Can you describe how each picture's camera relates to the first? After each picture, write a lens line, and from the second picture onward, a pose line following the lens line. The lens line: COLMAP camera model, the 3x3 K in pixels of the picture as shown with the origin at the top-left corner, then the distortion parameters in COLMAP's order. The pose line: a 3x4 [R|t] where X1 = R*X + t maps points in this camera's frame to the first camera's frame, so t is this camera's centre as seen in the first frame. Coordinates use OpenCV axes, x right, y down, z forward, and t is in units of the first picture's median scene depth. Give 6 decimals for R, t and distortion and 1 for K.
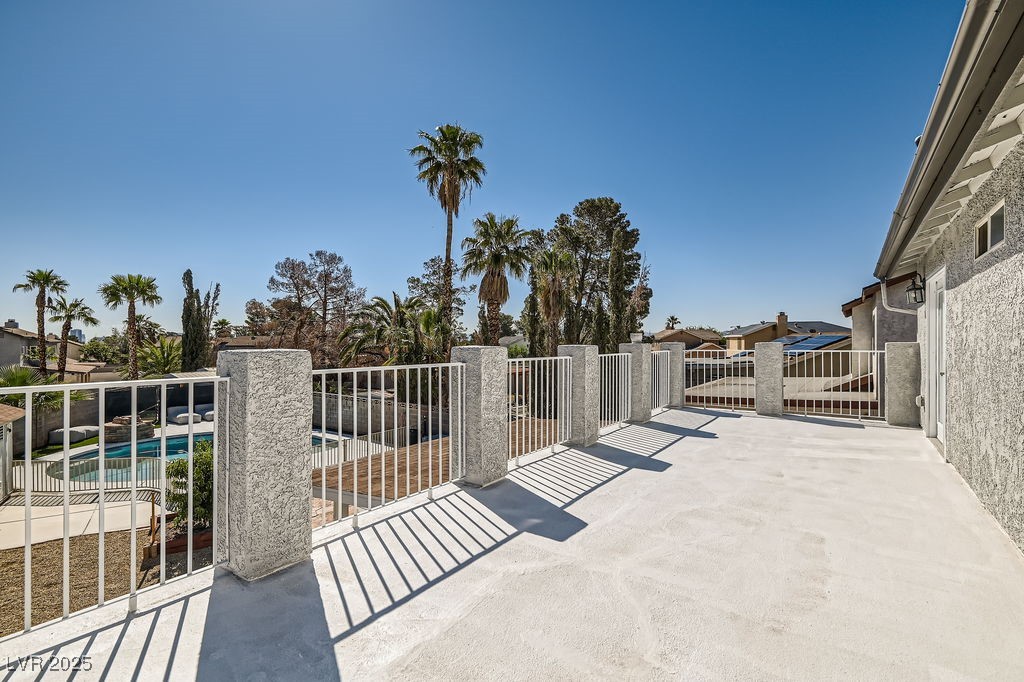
lens RADIAL K [[476.2, 0, 504.4], [0, 476.2, 335.3], [0, 0, 1]] dist [0.009822, -0.003426]
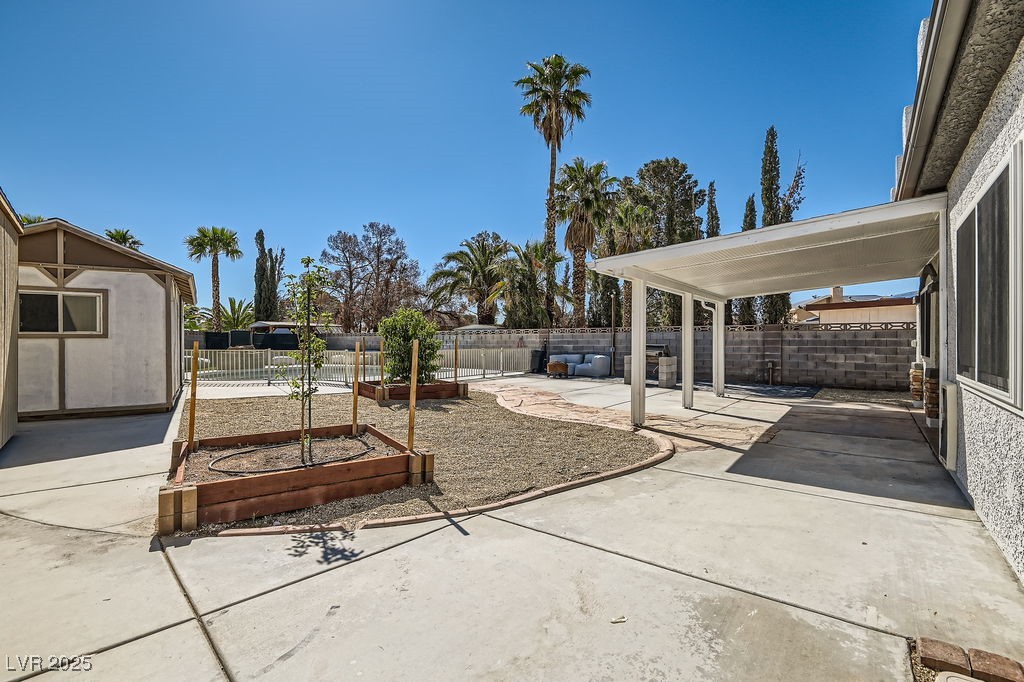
lens RADIAL K [[476.2, 0, 505.1], [0, 476.2, 350.8], [0, 0, 1]] dist [0.009822, -0.003426]
pose [[0.999869, 0.001170, -0.016171, -0.129473], [-0.000766, 0.999688, 0.024963, 0.094629], [0.016196, -0.024947, 0.999558, -0.006889]]
